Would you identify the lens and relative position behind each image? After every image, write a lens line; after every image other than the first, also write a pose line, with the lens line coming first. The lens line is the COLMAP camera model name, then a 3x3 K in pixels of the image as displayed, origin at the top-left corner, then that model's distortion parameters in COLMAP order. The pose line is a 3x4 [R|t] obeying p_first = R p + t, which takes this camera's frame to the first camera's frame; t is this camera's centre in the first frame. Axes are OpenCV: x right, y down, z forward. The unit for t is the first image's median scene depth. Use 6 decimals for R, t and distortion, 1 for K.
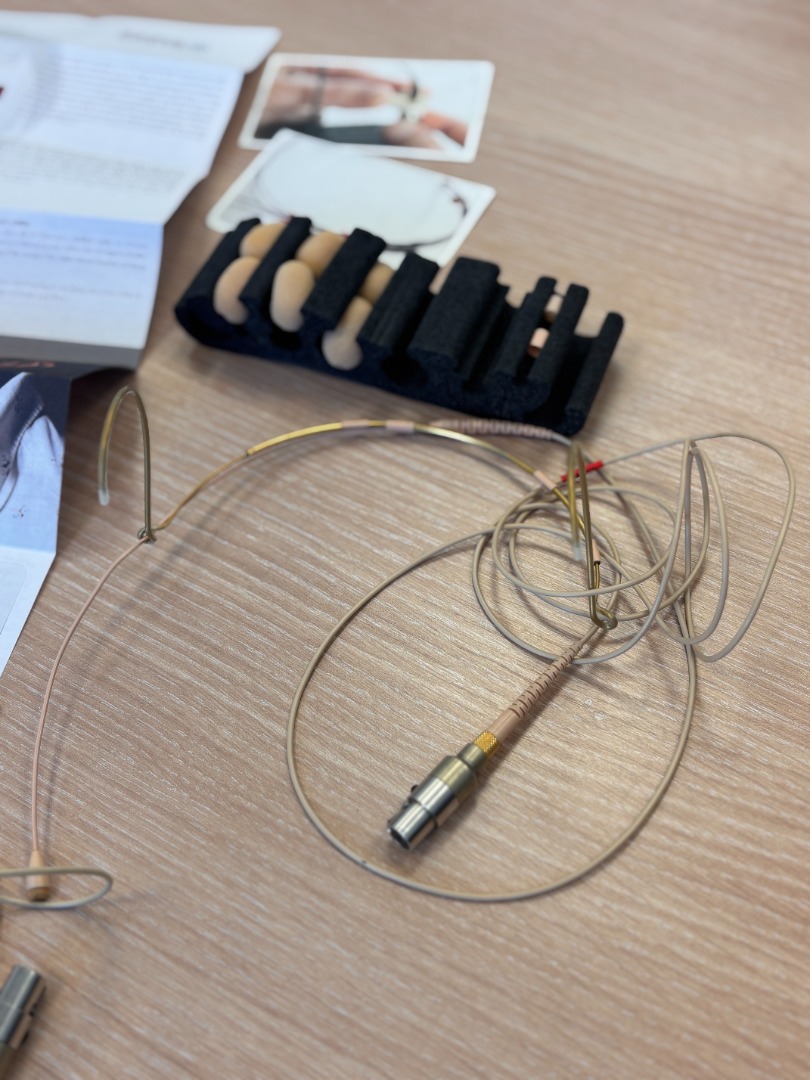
lens RADIAL K [[1286.8, 0, 405.0], [0, 1286.8, 540.0], [0, 0, 1]] dist [0.189298, -0.763866]
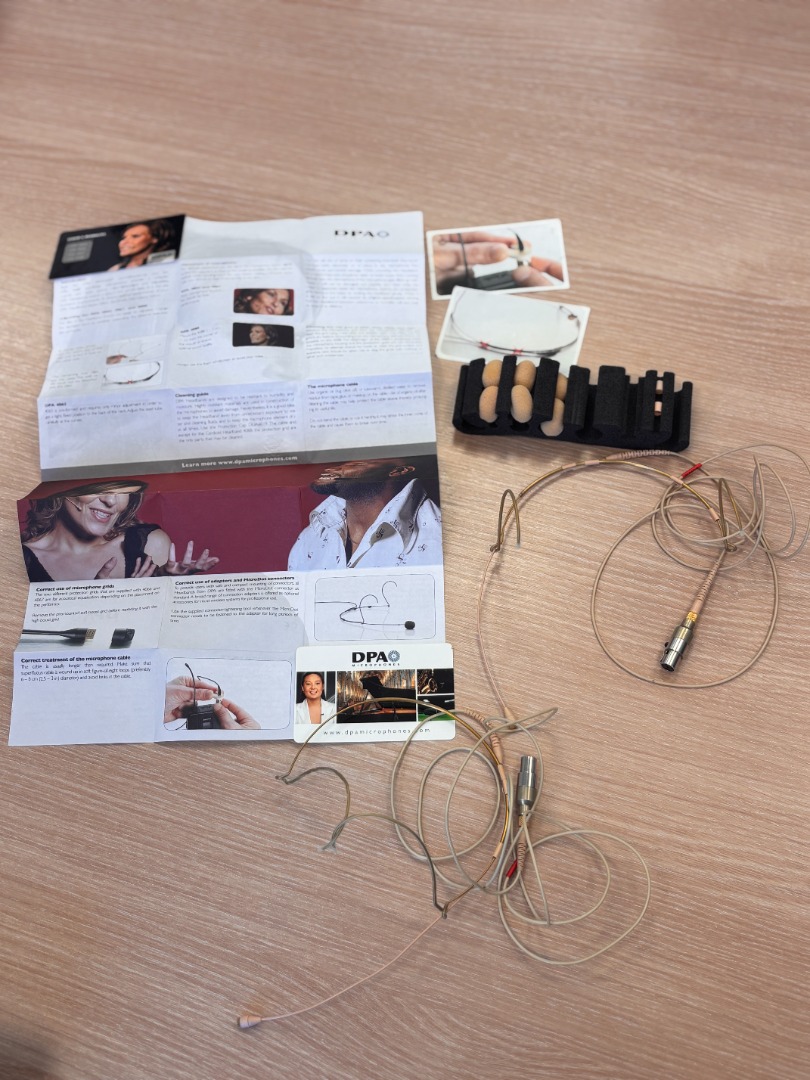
lens RADIAL K [[1286.8, 0, 405.0], [0, 1286.8, 540.0], [0, 0, 1]] dist [0.189298, -0.763866]
pose [[0.972931, -0.198578, 0.118205, -0.509971], [0.182247, 0.973815, 0.135903, -0.280610], [-0.142097, -0.110682, 0.983645, -0.838194]]
